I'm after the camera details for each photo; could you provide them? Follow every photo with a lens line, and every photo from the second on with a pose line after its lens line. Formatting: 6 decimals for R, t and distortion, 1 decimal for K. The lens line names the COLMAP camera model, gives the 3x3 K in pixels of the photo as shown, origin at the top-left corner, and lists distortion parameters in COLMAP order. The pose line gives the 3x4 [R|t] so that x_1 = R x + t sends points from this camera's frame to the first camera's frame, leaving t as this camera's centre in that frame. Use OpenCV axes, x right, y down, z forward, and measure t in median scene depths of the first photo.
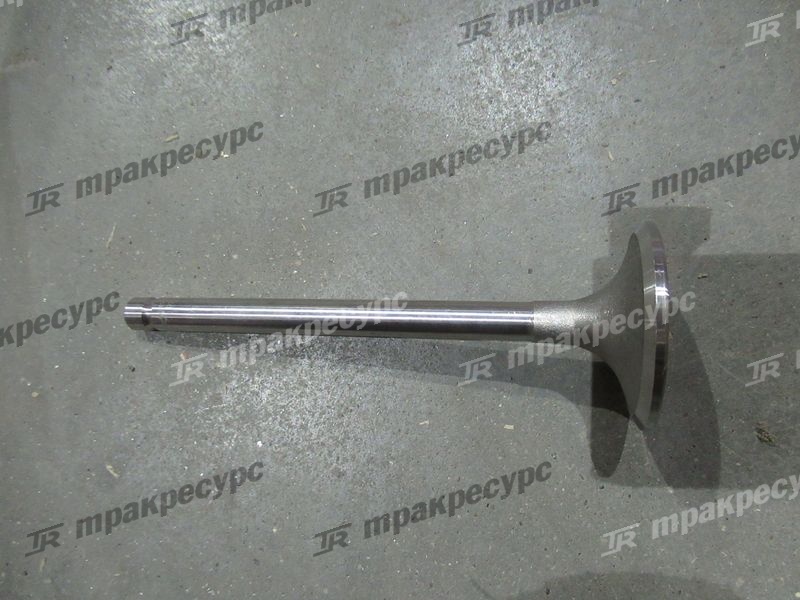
lens RADIAL K [[642.0, 0, 399.2], [0, 642.0, 300.2], [0, 0, 1]] dist [-0.009619, 0.003807]
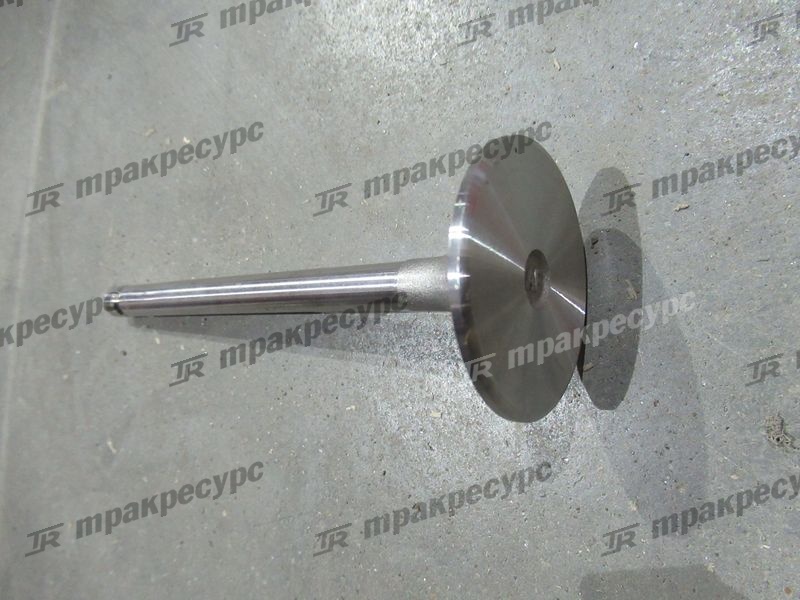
lens RADIAL K [[642.0, 0, 400.0], [0, 642.0, 300.5], [0, 0, 1]] dist [-0.009619, 0.003807]
pose [[0.908890, -0.050491, -0.413968, 0.457644], [0.060359, 0.998119, 0.010781, 0.036273], [0.412645, -0.034786, 0.910228, 0.218850]]
